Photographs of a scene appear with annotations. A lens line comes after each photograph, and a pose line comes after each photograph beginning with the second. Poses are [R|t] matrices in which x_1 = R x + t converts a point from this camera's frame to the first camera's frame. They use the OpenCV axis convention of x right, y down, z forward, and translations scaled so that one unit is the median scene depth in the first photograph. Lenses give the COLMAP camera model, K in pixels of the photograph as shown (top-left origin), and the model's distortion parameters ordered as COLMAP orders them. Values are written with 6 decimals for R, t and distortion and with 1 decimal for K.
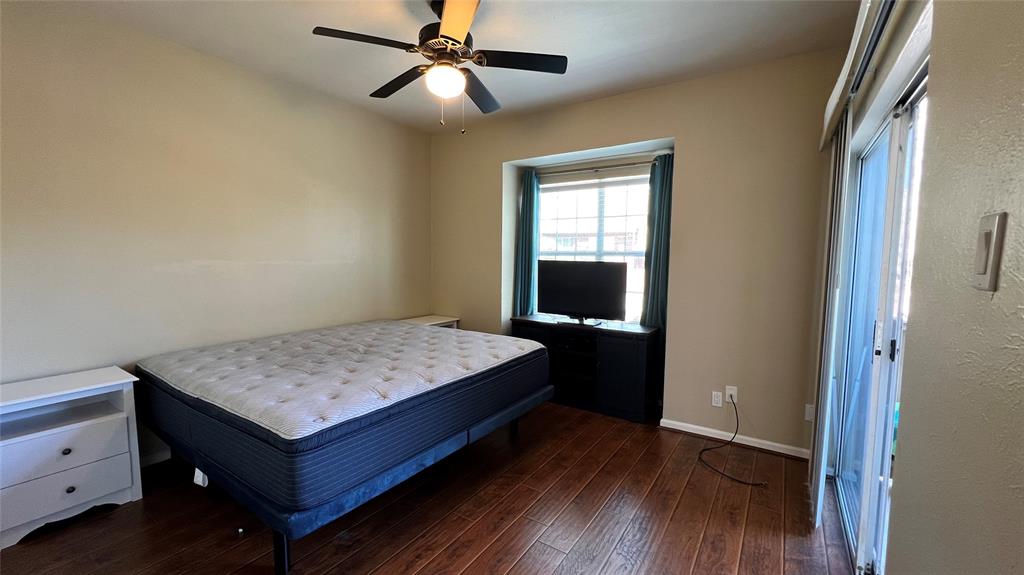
lens RADIAL K [[409.0, 0, 509.7], [0, 409.0, 287.3], [0, 0, 1]] dist [-0.000496, 0.000362]
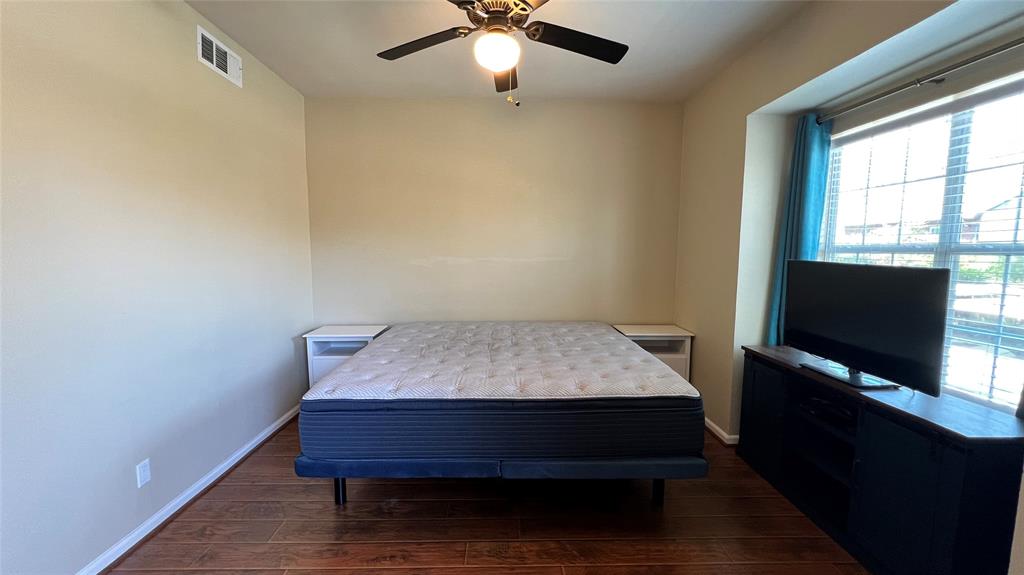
lens RADIAL K [[397.6, 0, 511.0], [0, 397.6, 291.9], [0, 0, 1]] dist [0.000820, 0.000071]
pose [[0.577777, 0.078781, -0.812384, 0.346155], [-0.061638, 0.996700, 0.052818, -0.027685], [0.813864, 0.019557, 0.580726, 0.335896]]
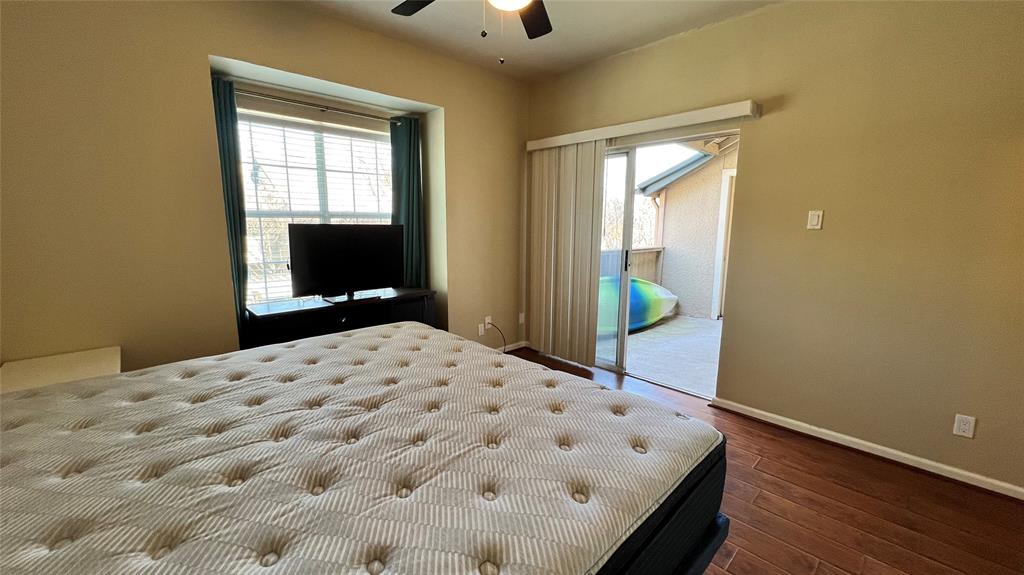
lens RADIAL K [[409.0, 0, 509.7], [0, 409.0, 287.3], [0, 0, 1]] dist [-0.000496, 0.000362]
pose [[0.210287, -0.165962, 0.963450, -0.581739], [0.063502, 0.985723, 0.155939, -0.047164], [-0.975575, 0.028389, 0.217824, 0.509432]]
